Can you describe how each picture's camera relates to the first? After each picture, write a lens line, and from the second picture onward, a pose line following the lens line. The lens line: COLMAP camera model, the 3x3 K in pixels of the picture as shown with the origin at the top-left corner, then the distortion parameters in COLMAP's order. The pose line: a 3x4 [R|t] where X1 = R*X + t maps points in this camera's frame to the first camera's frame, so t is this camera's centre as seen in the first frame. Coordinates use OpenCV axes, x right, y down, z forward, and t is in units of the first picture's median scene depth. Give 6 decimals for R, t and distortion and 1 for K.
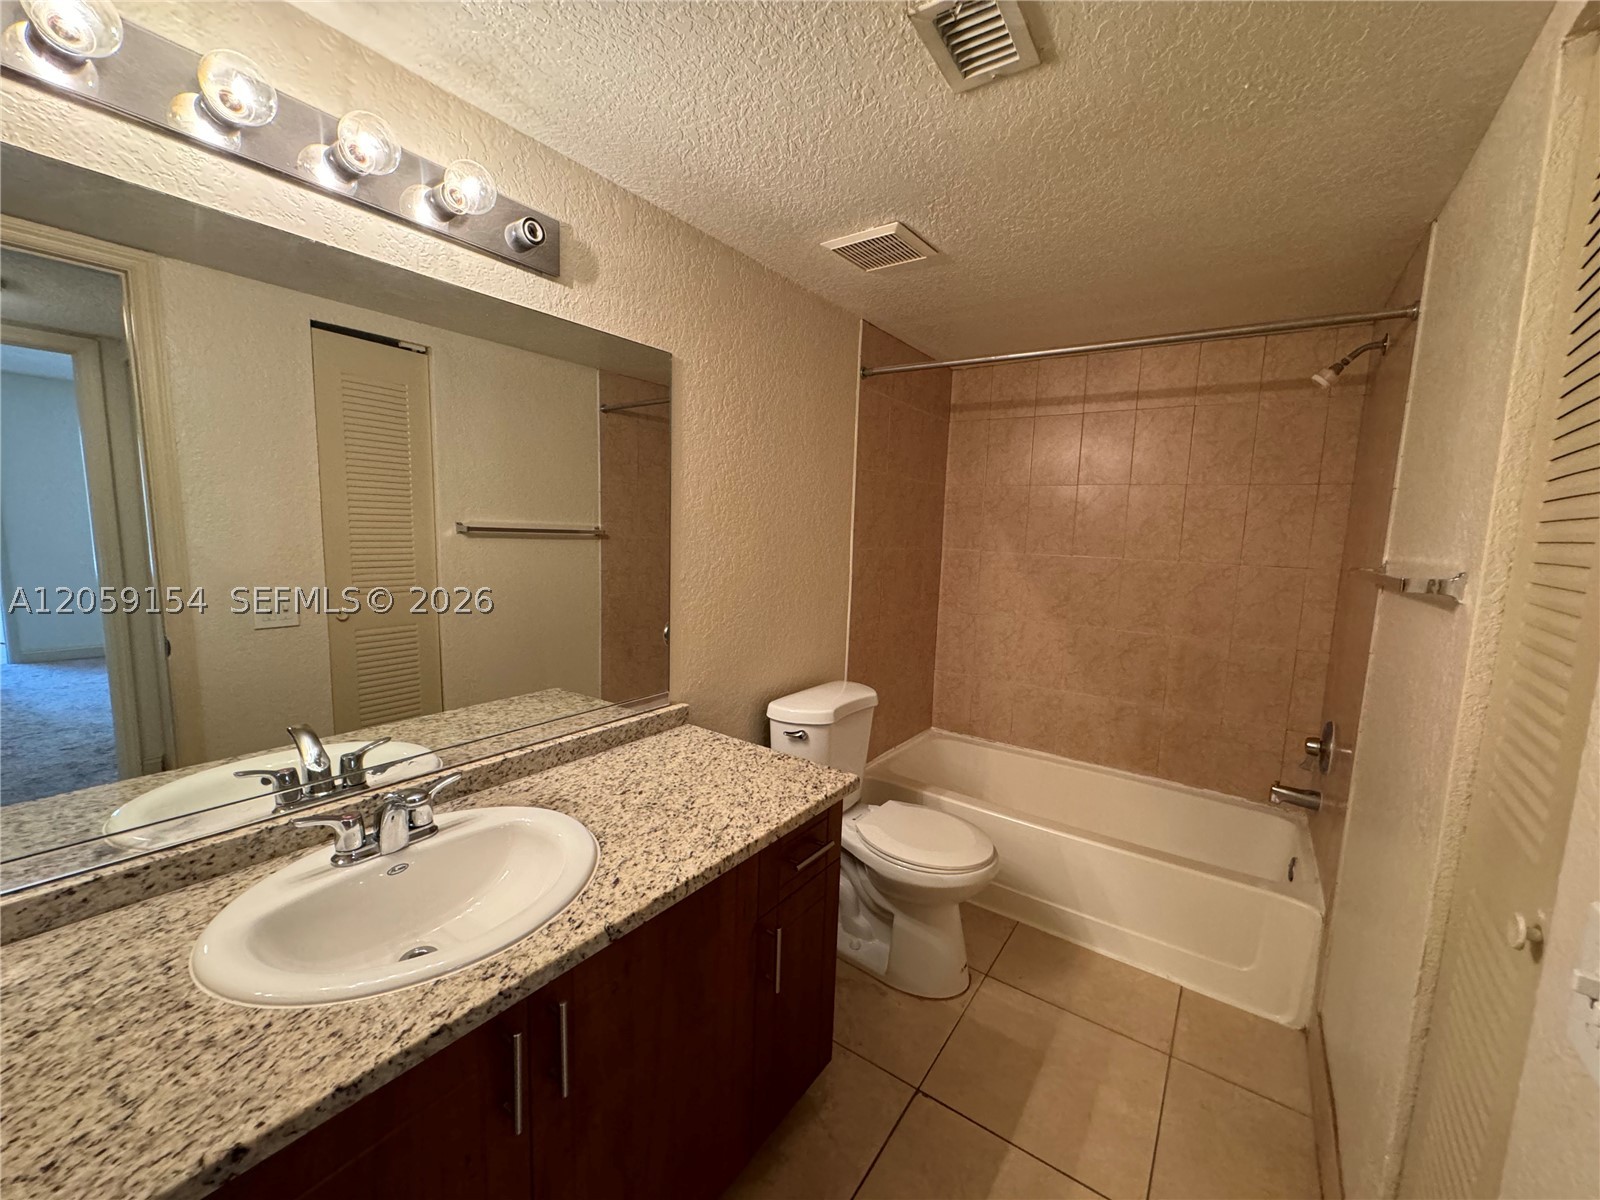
lens RADIAL K [[637.4, 0, 799.5], [0, 637.4, 603.4], [0, 0, 1]] dist [-0.003740, 0.000300]
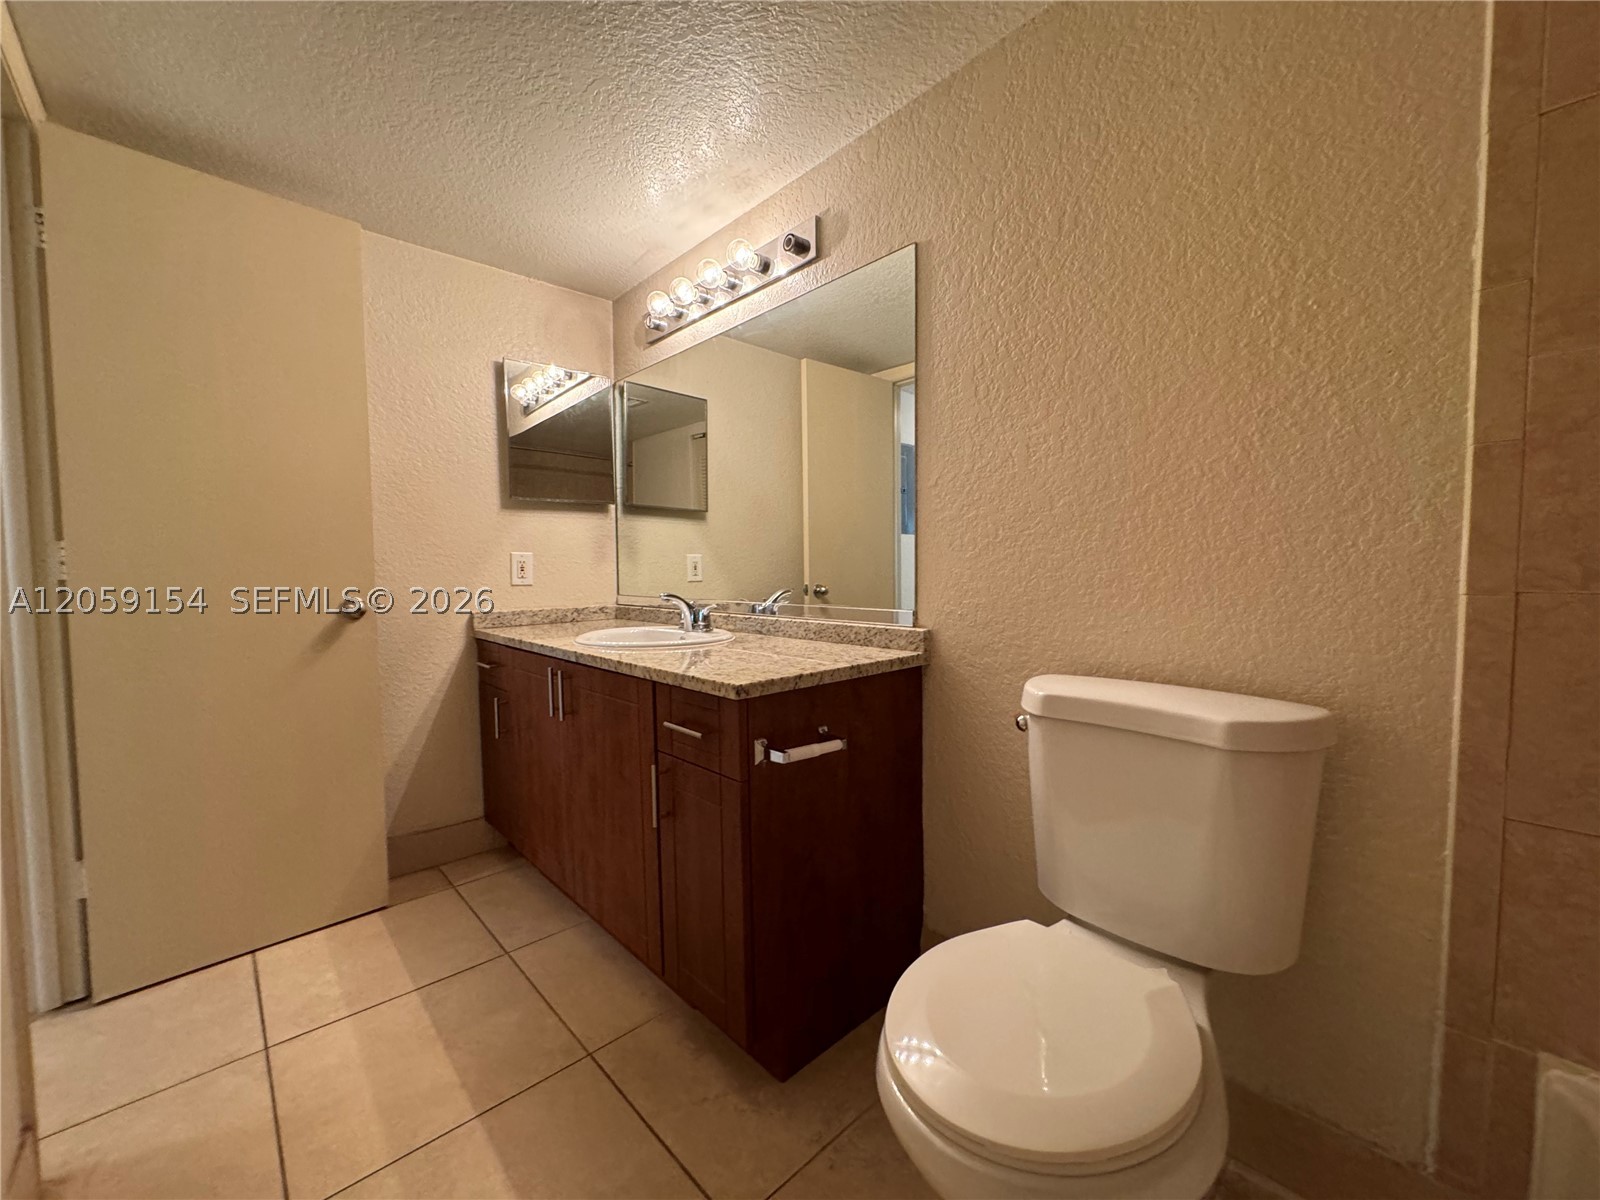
lens RADIAL K [[637.4, 0, 799.8], [0, 637.4, 602.3], [0, 0, 1]] dist [-0.003740, 0.000300]
pose [[-0.202323, 0.020295, -0.979109, 0.734717], [-0.120653, 0.991652, 0.045487, 0.107142], [0.971858, 0.127336, -0.198185, 1.052514]]
